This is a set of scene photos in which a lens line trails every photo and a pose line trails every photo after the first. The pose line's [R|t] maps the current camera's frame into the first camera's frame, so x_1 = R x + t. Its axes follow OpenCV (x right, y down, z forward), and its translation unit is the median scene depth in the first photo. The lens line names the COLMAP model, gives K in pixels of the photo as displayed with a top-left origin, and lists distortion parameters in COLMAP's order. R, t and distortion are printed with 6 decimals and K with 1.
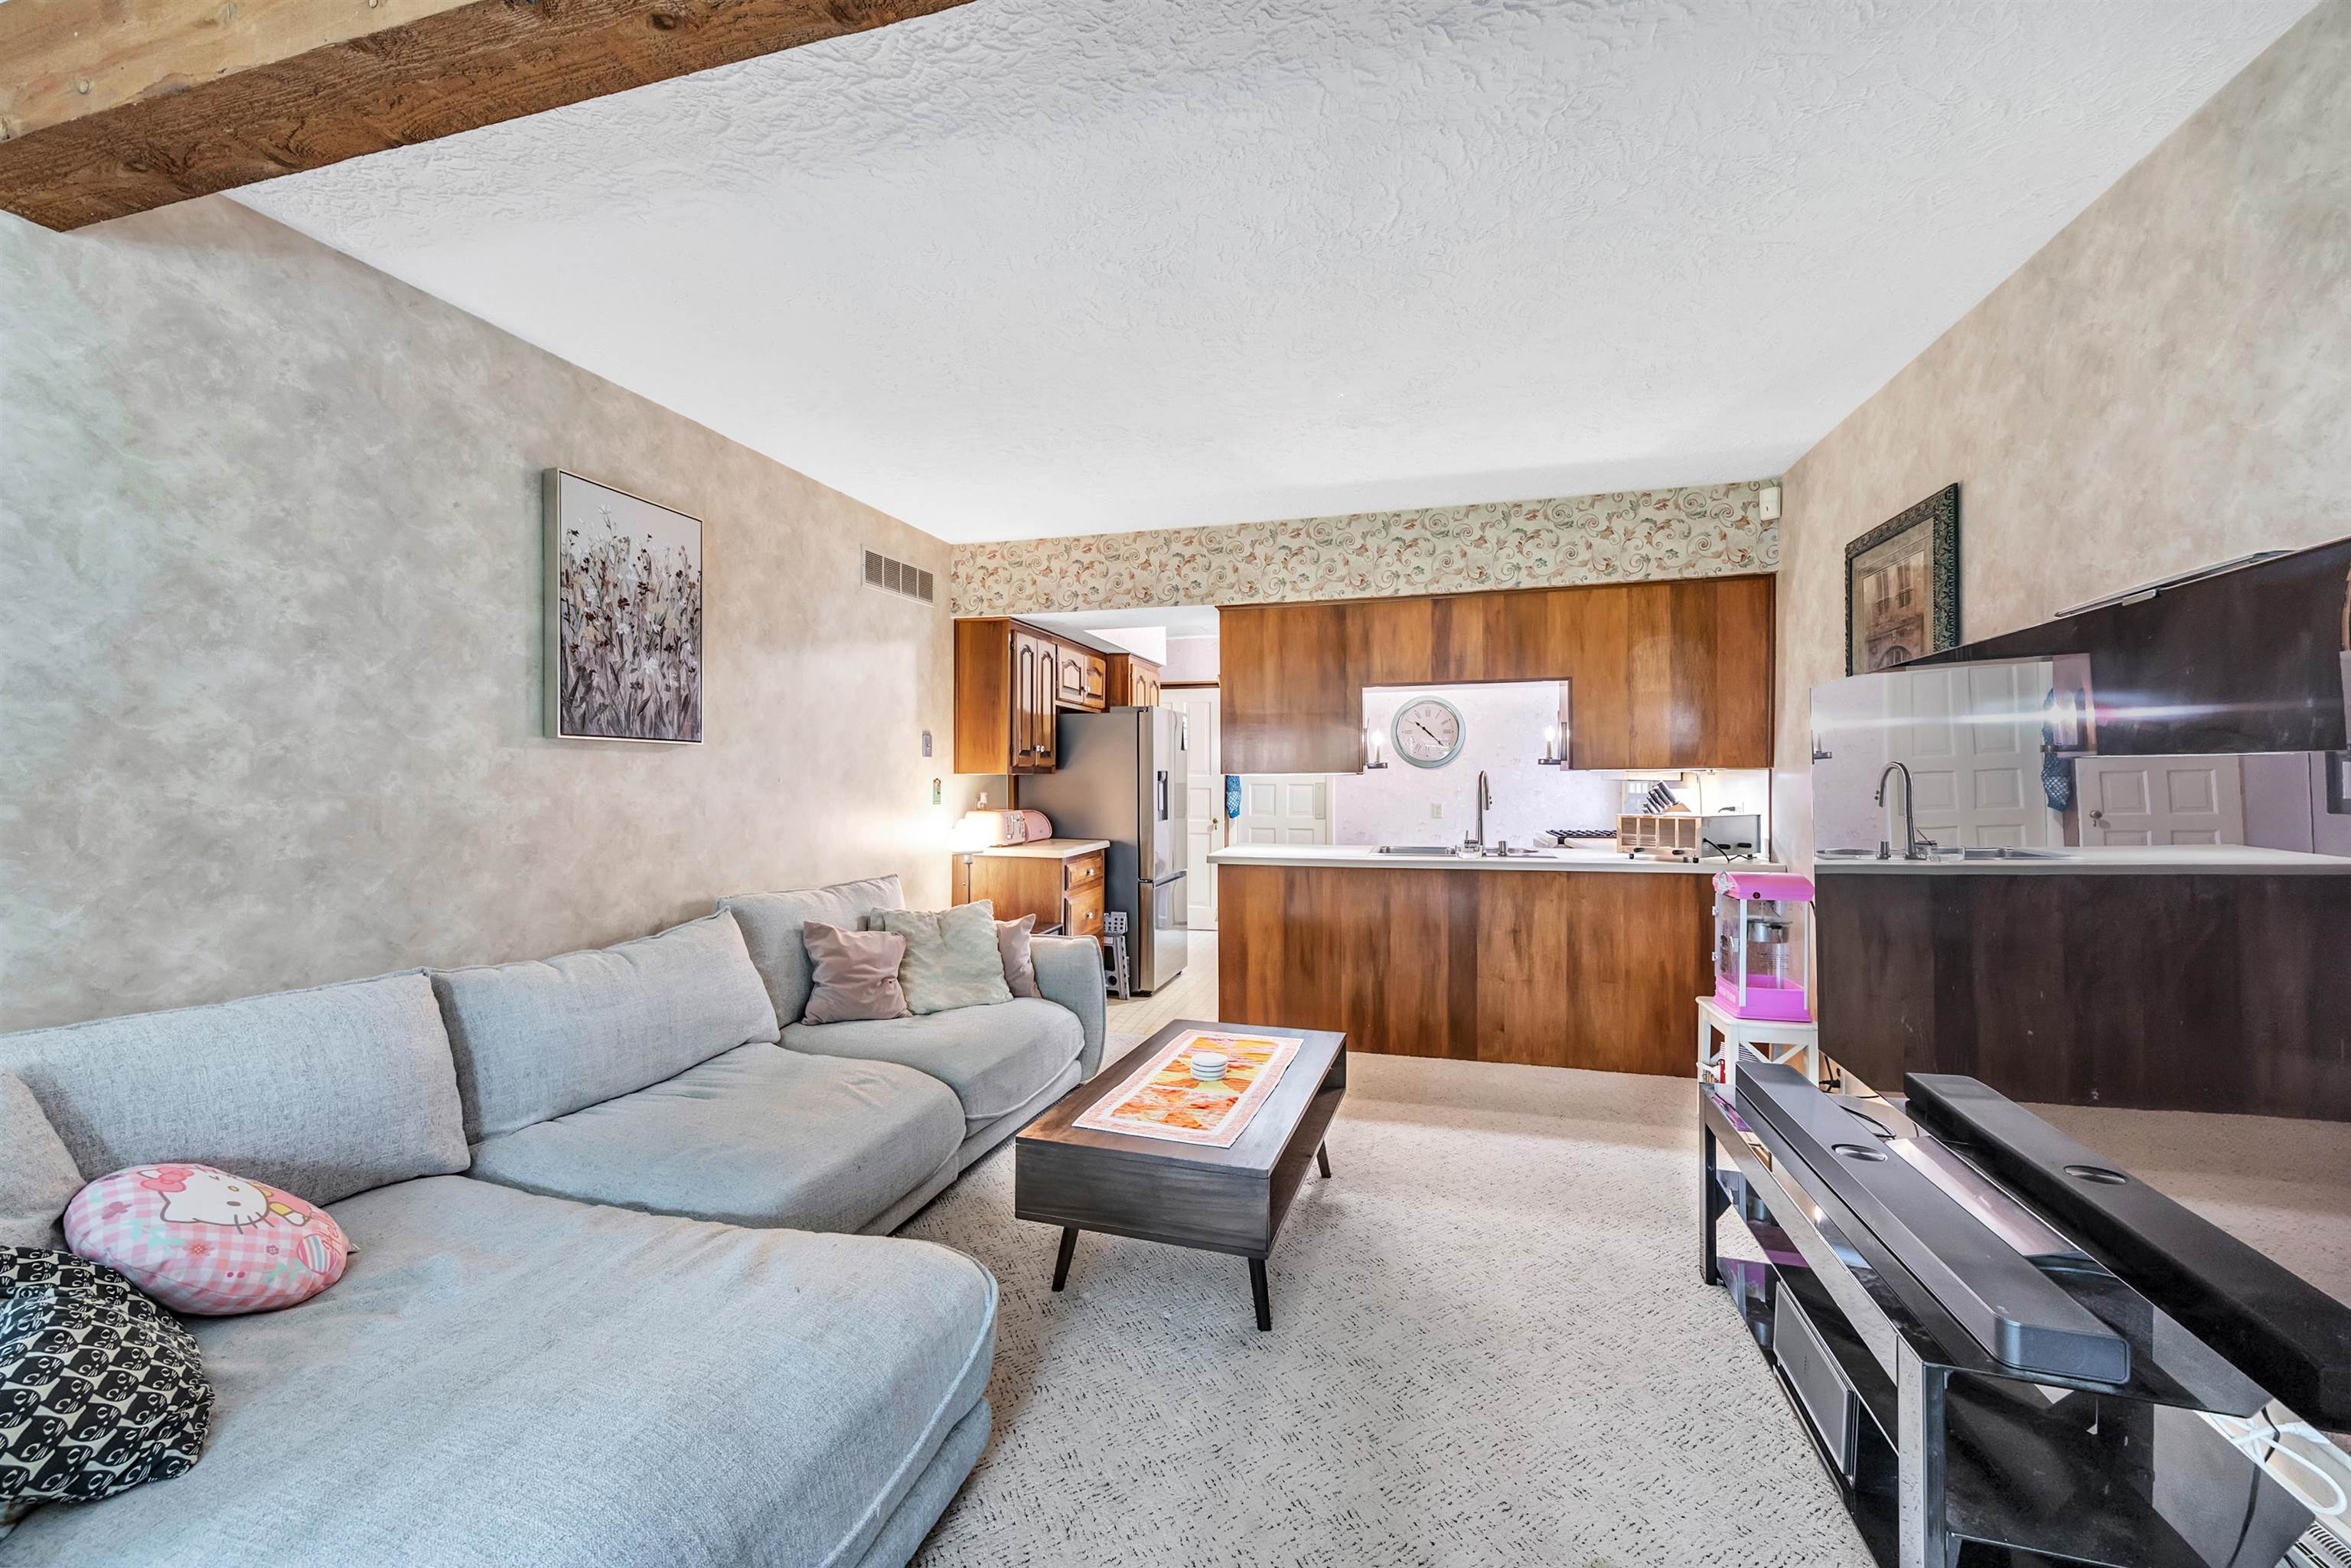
lens RADIAL K [[968.9, 0, 1139.7], [0, 968.9, 783.7], [0, 0, 1]] dist [0.006990, 0.000813]
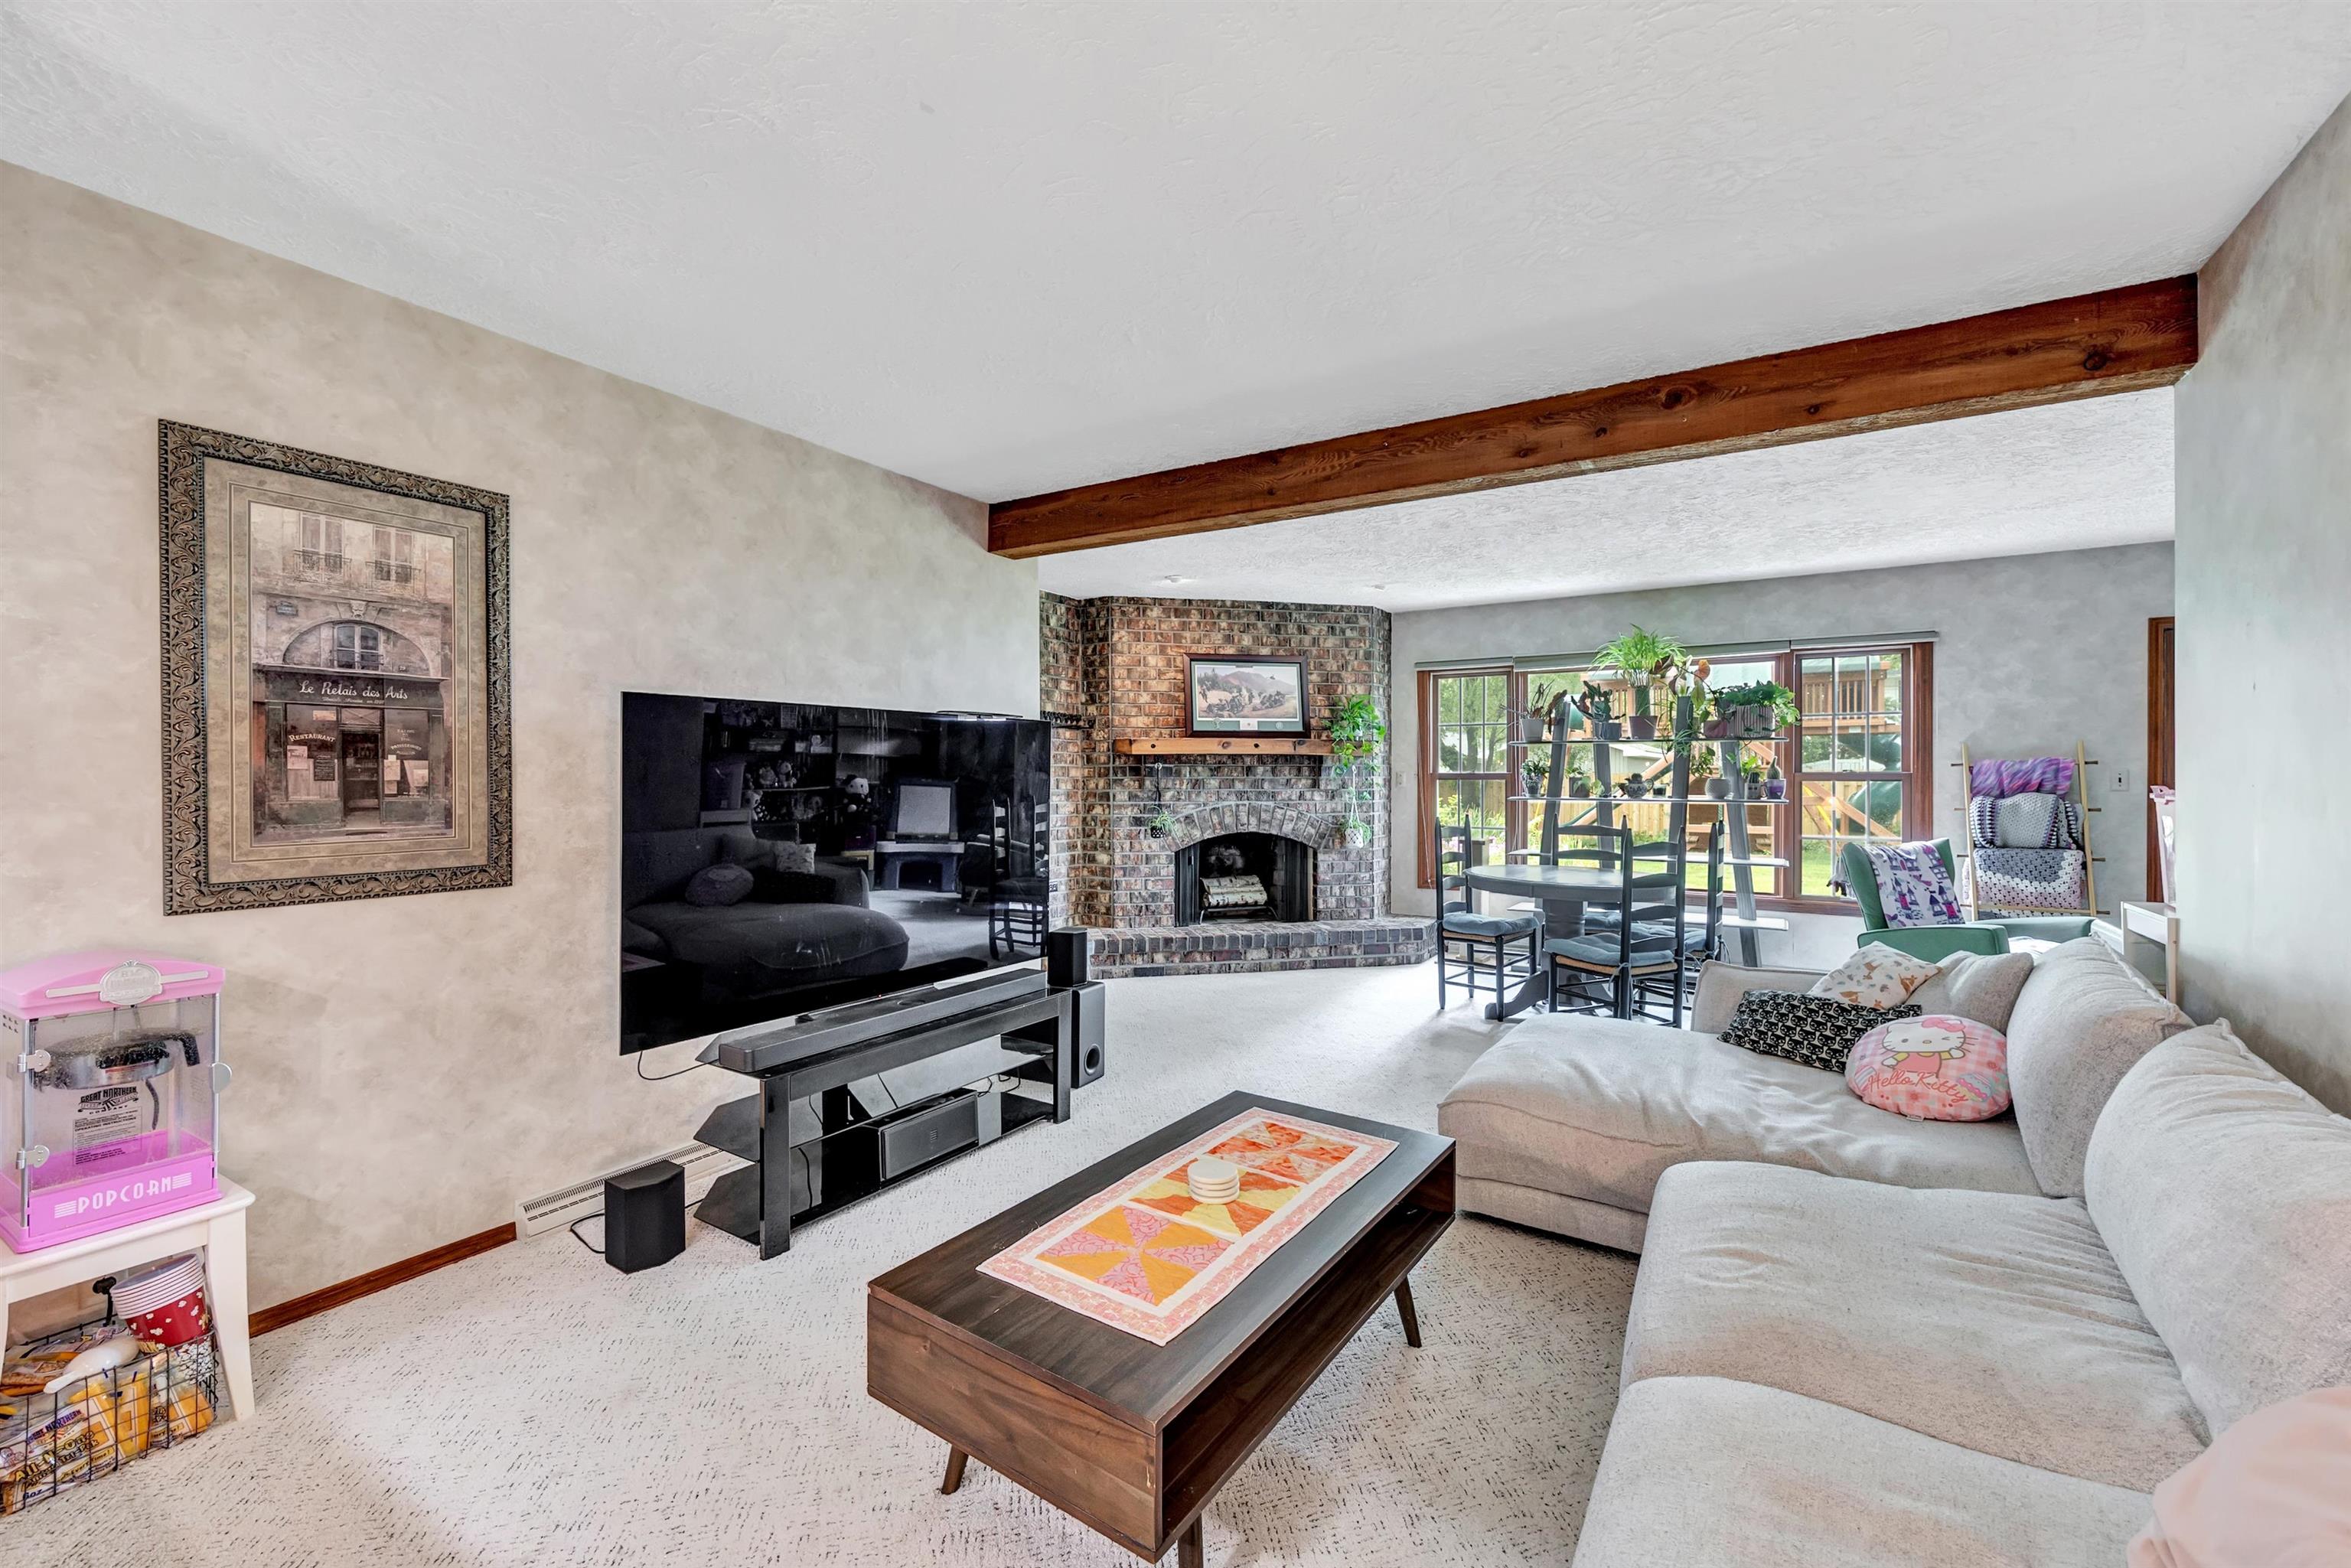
lens RADIAL K [[968.9, 0, 1160.5], [0, 968.9, 781.2], [0, 0, 1]] dist [0.006990, 0.000813]
pose [[-0.964773, -0.003188, 0.263064, -0.052991], [-0.001772, 0.999983, 0.005622, -0.006702], [-0.263077, 0.004958, -0.964762, 1.135410]]
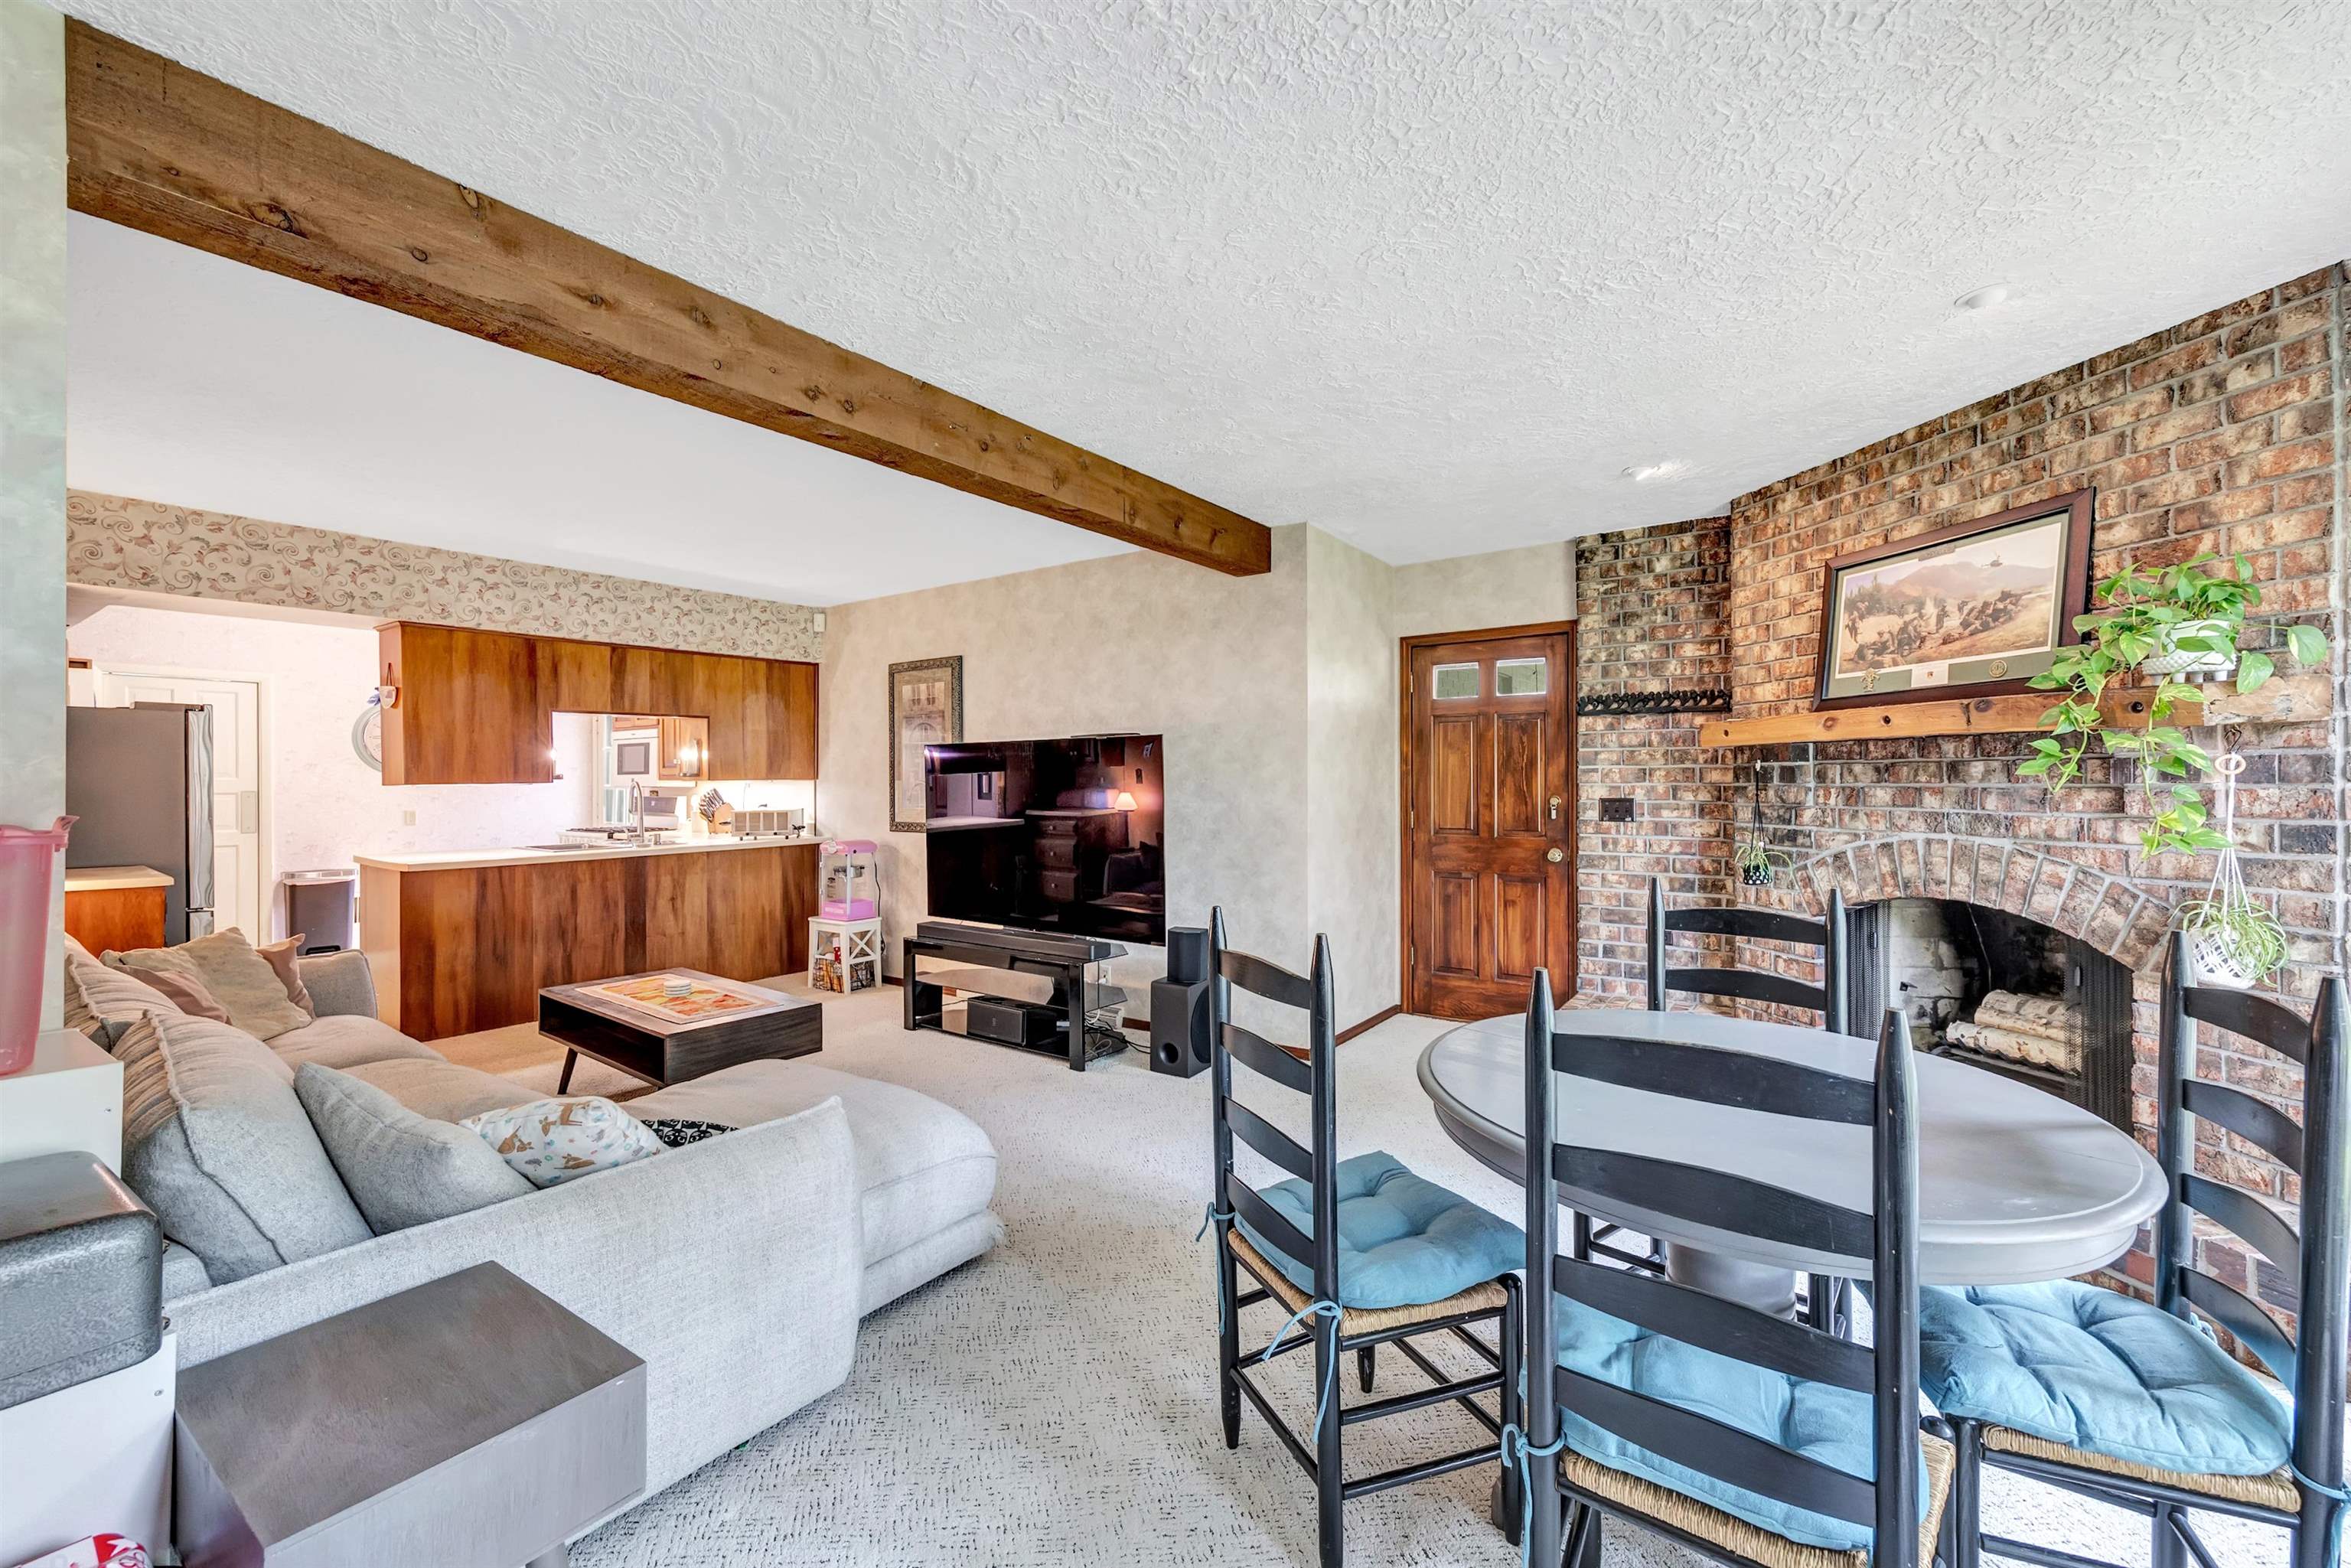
lens RADIAL K [[968.9, 0, 1180.8], [0, 968.9, 780.4], [0, 0, 1]] dist [0.006990, 0.000813]
pose [[0.314708, -0.003922, 0.949180, -0.686970], [0.006111, 0.999979, 0.002106, -0.012770], [-0.949169, 0.005137, 0.314725, -0.112843]]
